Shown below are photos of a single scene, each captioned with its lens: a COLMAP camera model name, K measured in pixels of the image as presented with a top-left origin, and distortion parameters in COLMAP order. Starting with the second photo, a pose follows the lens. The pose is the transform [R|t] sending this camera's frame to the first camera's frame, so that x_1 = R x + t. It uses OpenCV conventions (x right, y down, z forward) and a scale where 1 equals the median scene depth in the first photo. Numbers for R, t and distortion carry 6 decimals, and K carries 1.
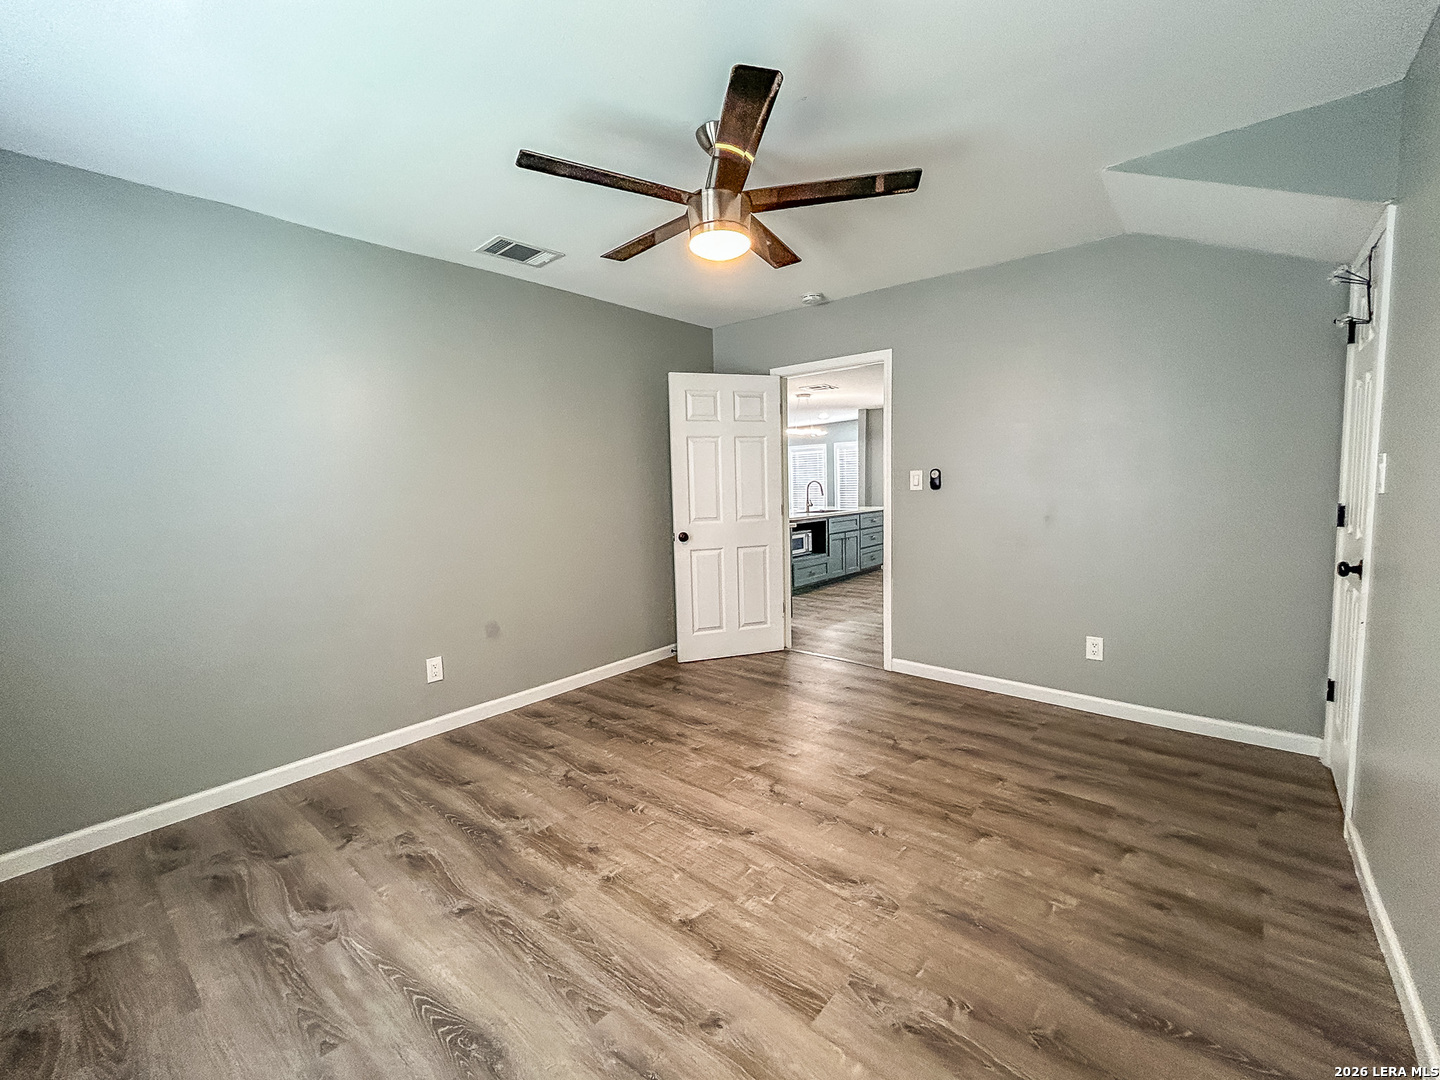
lens RADIAL K [[595.6, 0, 719.2], [0, 595.6, 544.4], [0, 0, 1]] dist [-0.003609, 0.000971]
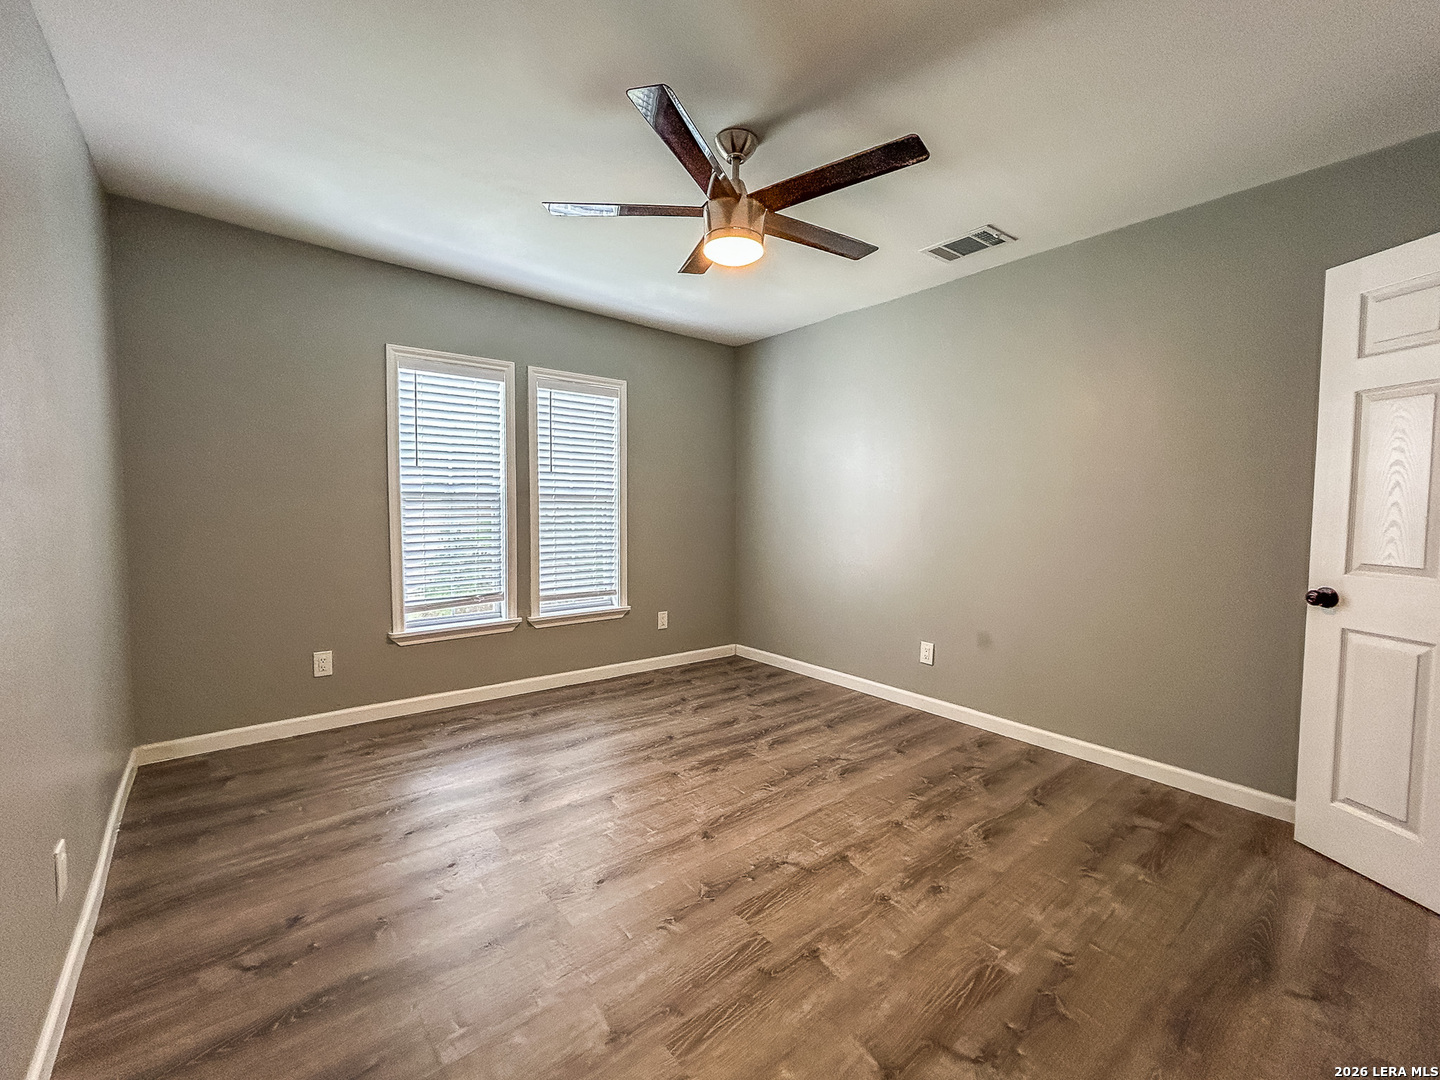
lens RADIAL K [[595.6, 0, 728.9], [0, 595.6, 546.2], [0, 0, 1]] dist [-0.003609, 0.000971]
pose [[-0.175451, 0.094506, -0.979942, 0.799597], [-0.097043, 0.988874, 0.112742, -0.099512], [0.979694, 0.114878, -0.164328, 0.927308]]
